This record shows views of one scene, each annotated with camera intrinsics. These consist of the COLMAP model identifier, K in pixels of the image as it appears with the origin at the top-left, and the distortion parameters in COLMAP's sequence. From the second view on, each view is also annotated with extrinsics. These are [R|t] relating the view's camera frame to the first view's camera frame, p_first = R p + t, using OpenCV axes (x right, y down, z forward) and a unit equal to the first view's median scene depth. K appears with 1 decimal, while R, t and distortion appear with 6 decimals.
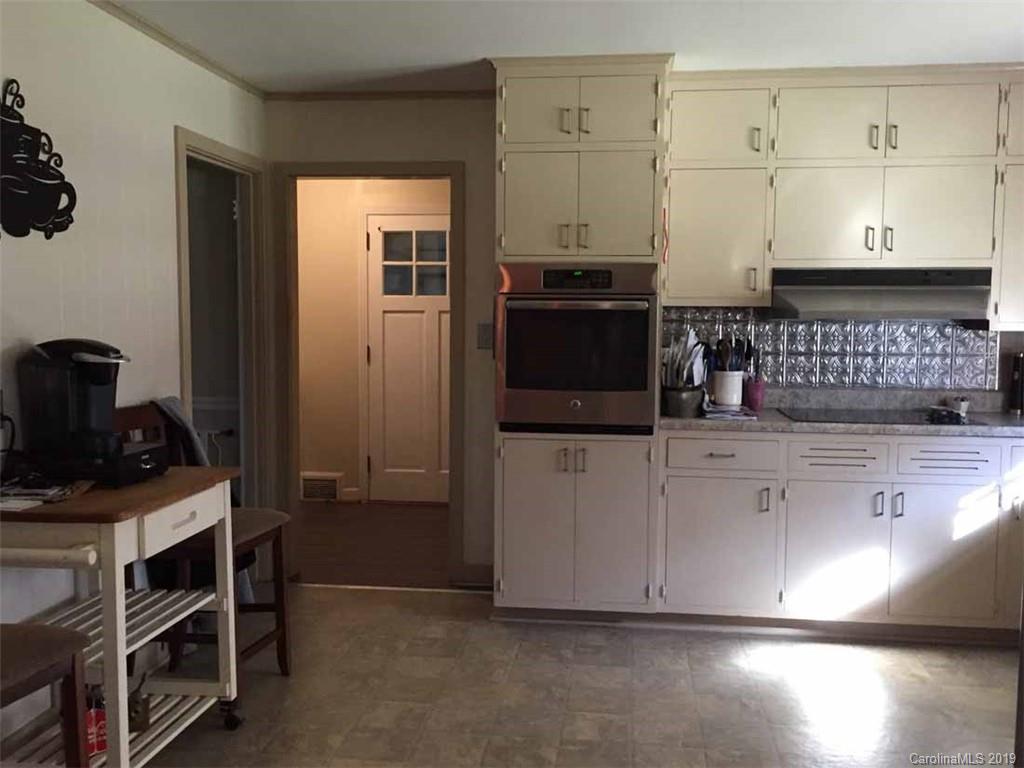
lens RADIAL K [[973.7, 0, 512.0], [0, 973.7, 384.0], [0, 0, 1]] dist [0.130087, -0.190110]
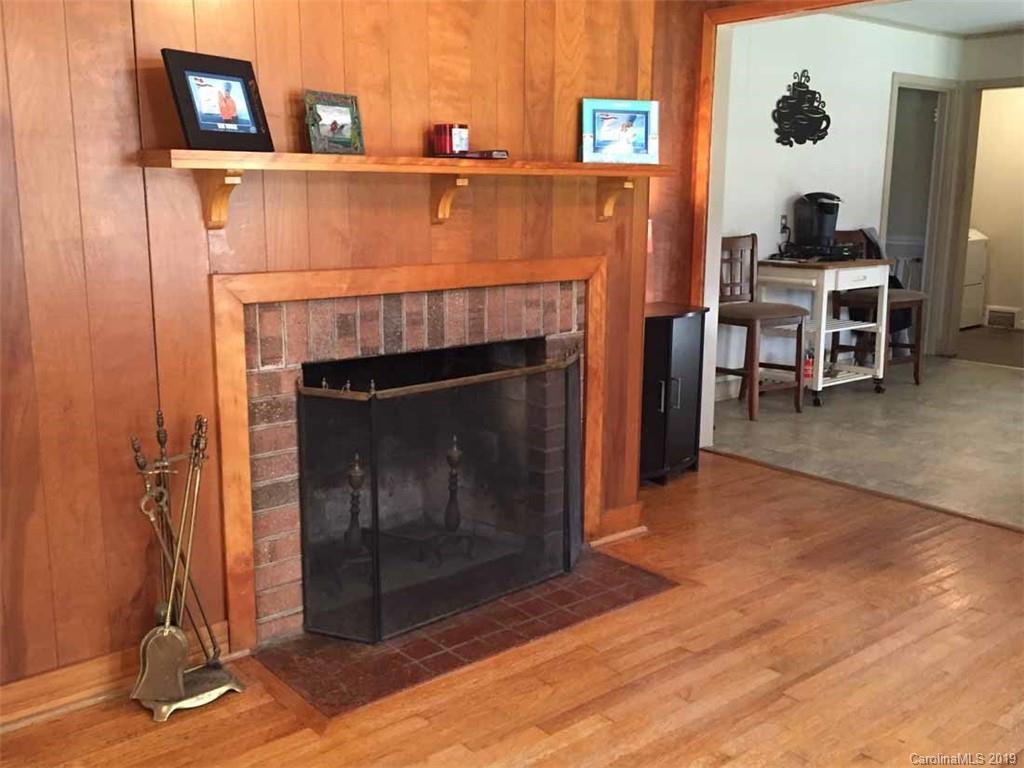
lens RADIAL K [[973.7, 0, 512.0], [0, 973.7, 384.0], [0, 0, 1]] dist [0.130087, -0.190110]
pose [[0.727252, 0.125442, -0.674810, 0.517337], [-0.049371, 0.990171, 0.130858, 0.108623], [0.684593, -0.061851, 0.726297, -0.941214]]
